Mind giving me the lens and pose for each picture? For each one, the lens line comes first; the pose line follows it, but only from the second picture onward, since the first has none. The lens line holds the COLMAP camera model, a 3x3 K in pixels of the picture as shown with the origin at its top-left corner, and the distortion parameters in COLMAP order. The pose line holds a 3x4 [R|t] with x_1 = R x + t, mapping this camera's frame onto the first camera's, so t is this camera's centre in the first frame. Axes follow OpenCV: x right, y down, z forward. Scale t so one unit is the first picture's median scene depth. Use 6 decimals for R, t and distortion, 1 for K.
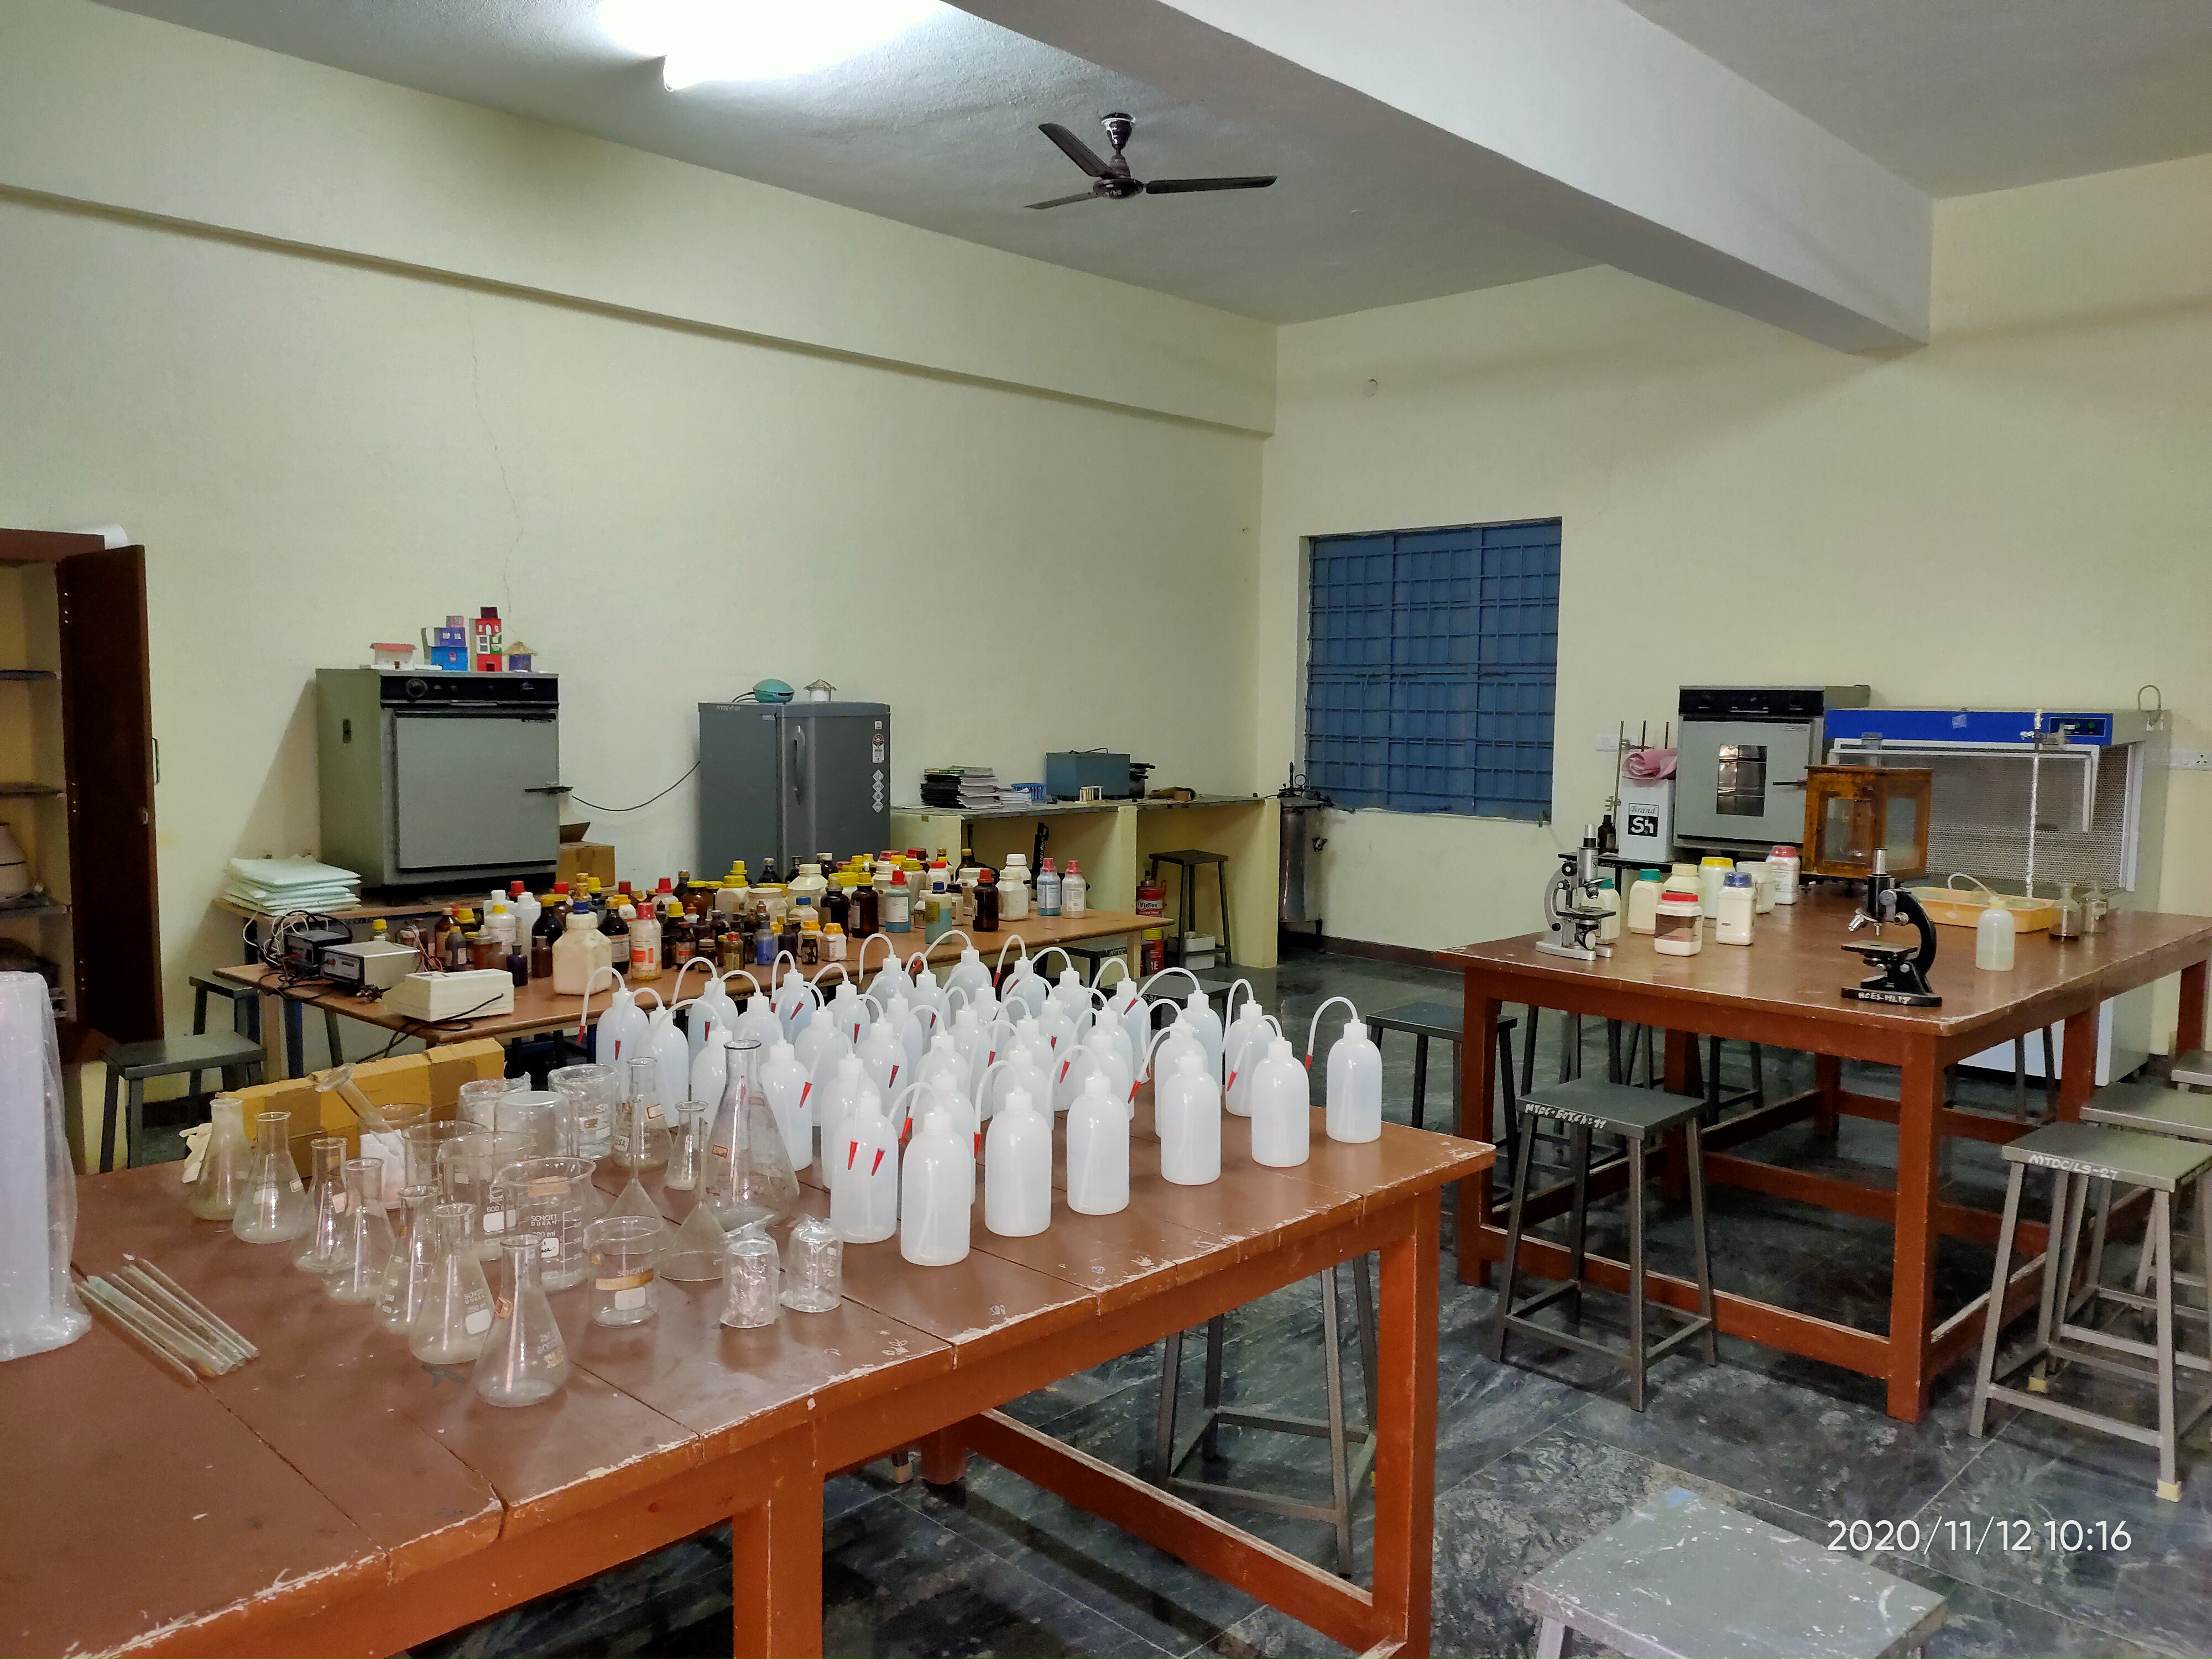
lens RADIAL K [[1644.2, 0, 1106.0], [0, 1644.2, 829.5], [0, 0, 1]] dist [0.084402, -0.094279]
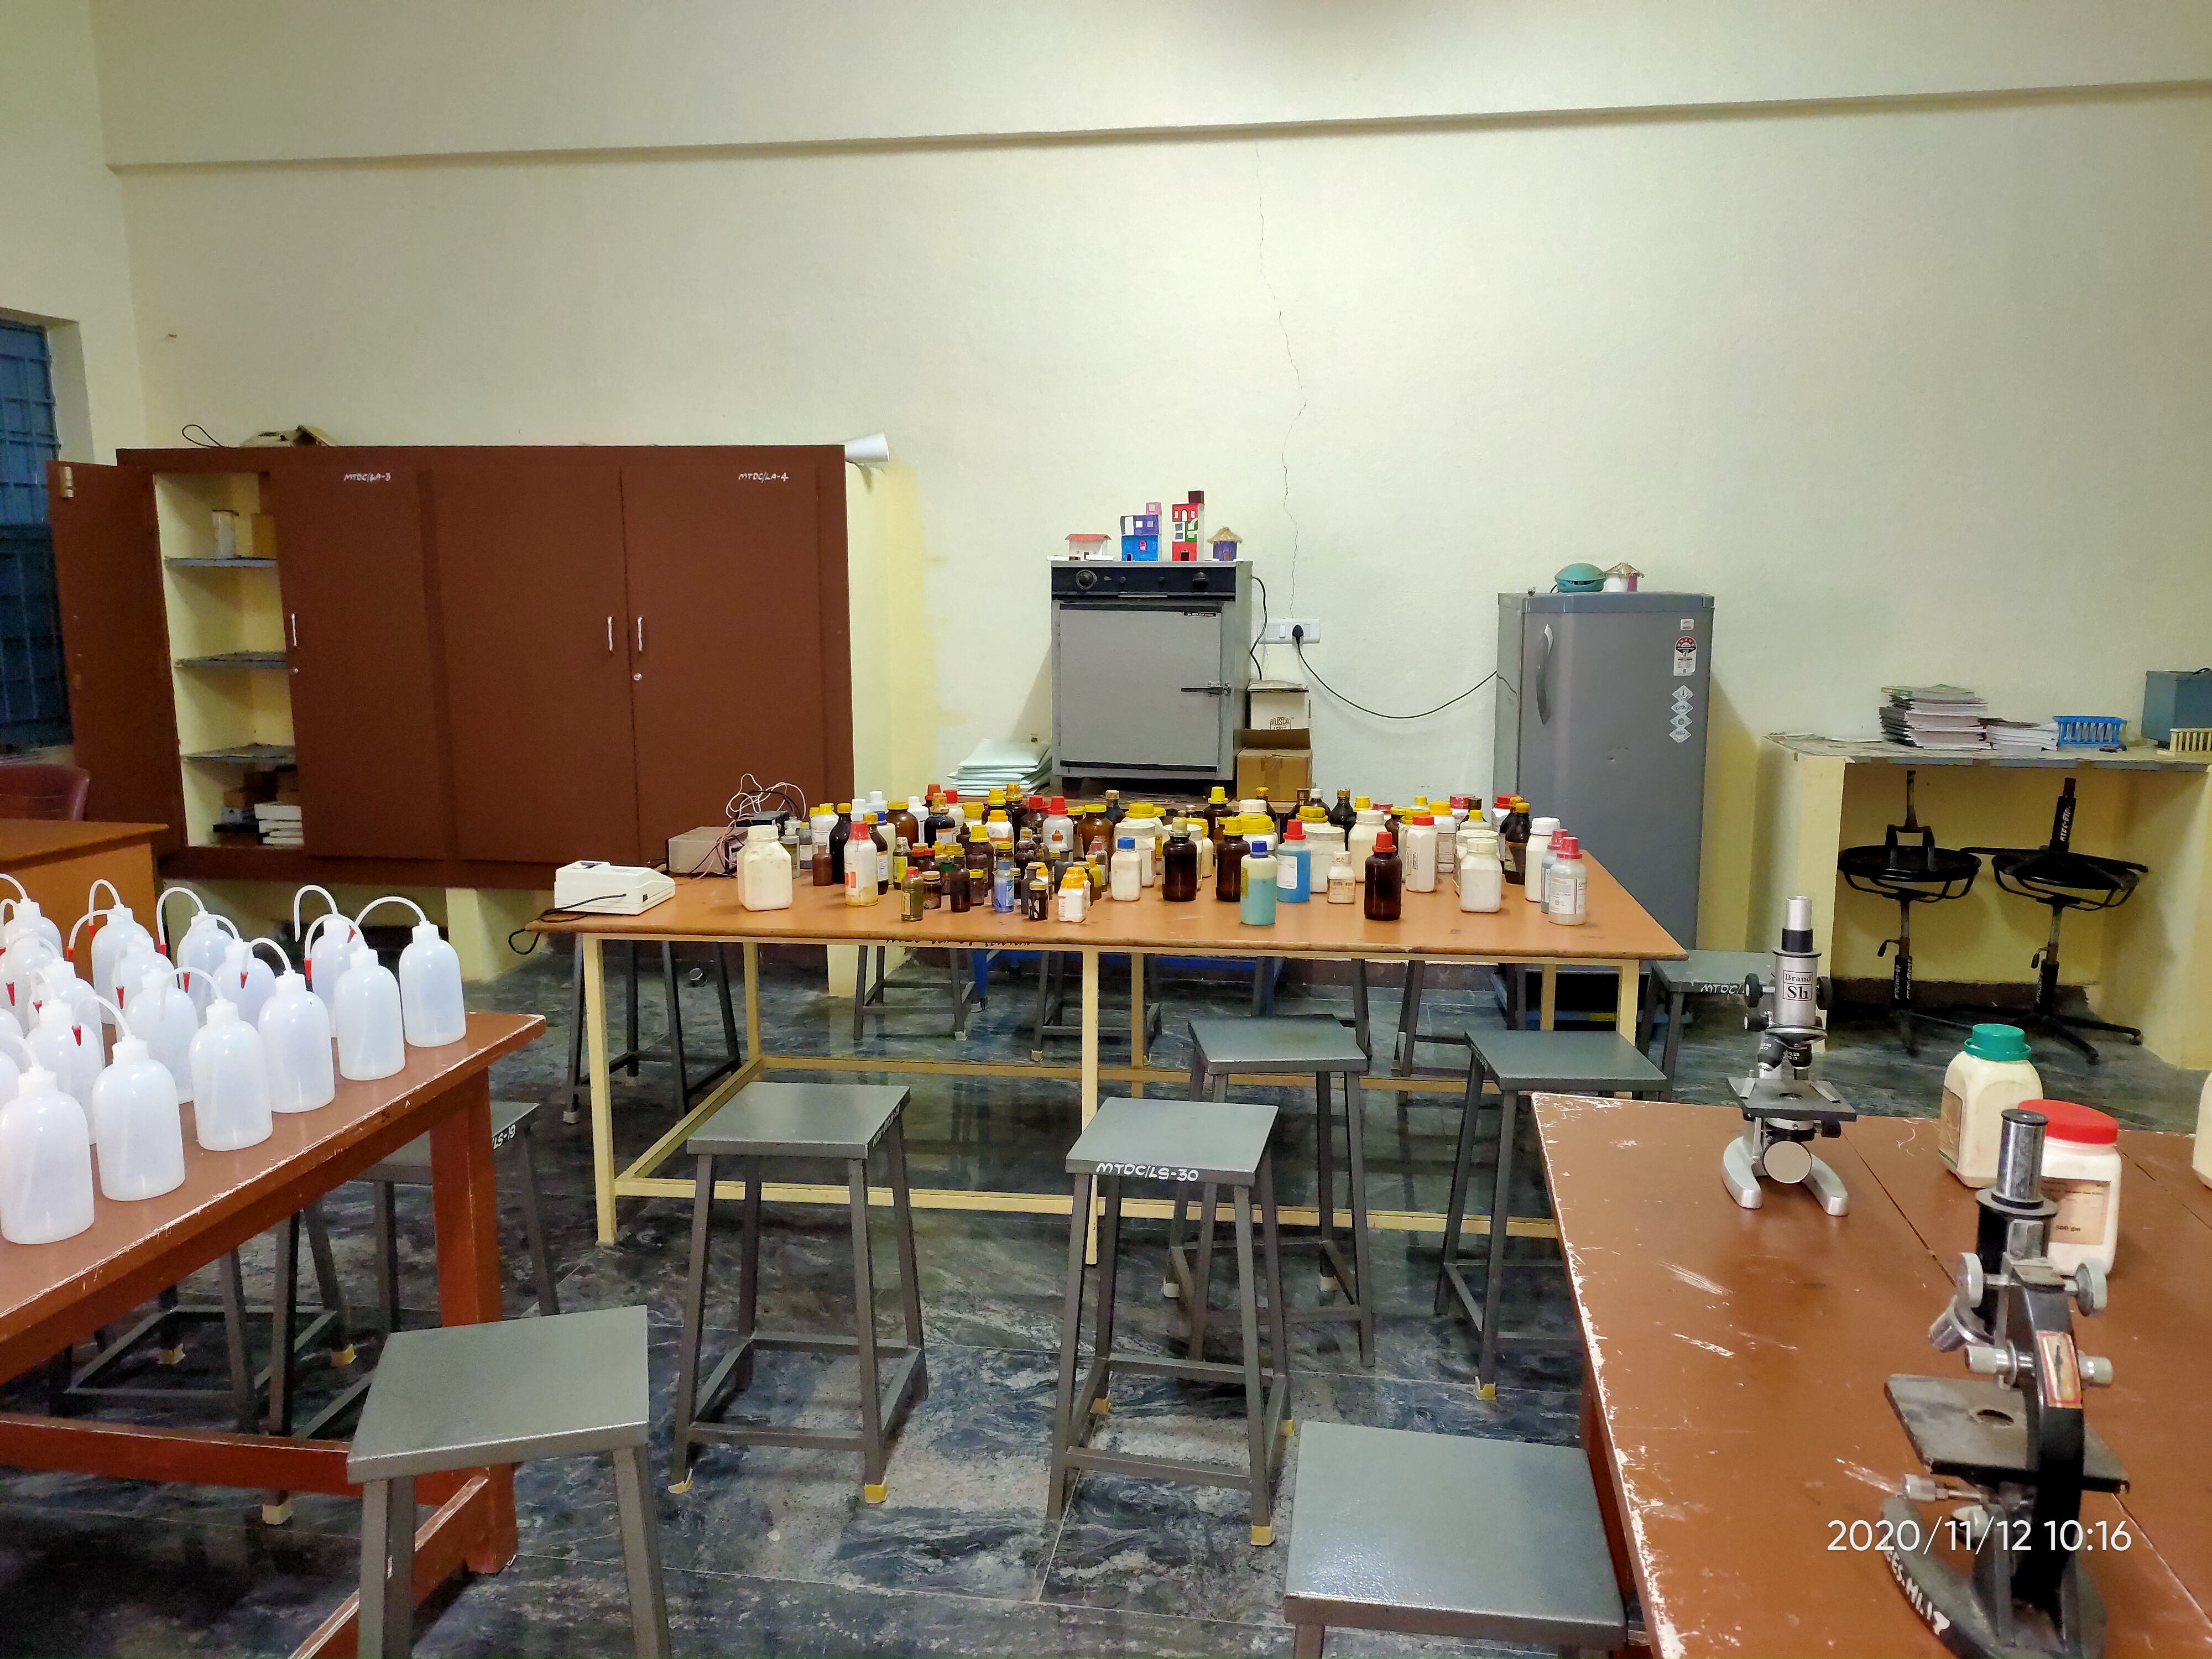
lens RADIAL K [[1644.2, 0, 1106.0], [0, 1644.2, 829.5], [0, 0, 1]] dist [0.084402, -0.094279]
pose [[0.580456, 0.120236, -0.805366, 0.364881], [-0.065299, 0.992726, 0.101145, -0.034961], [0.811669, -0.006121, 0.584086, 0.410638]]
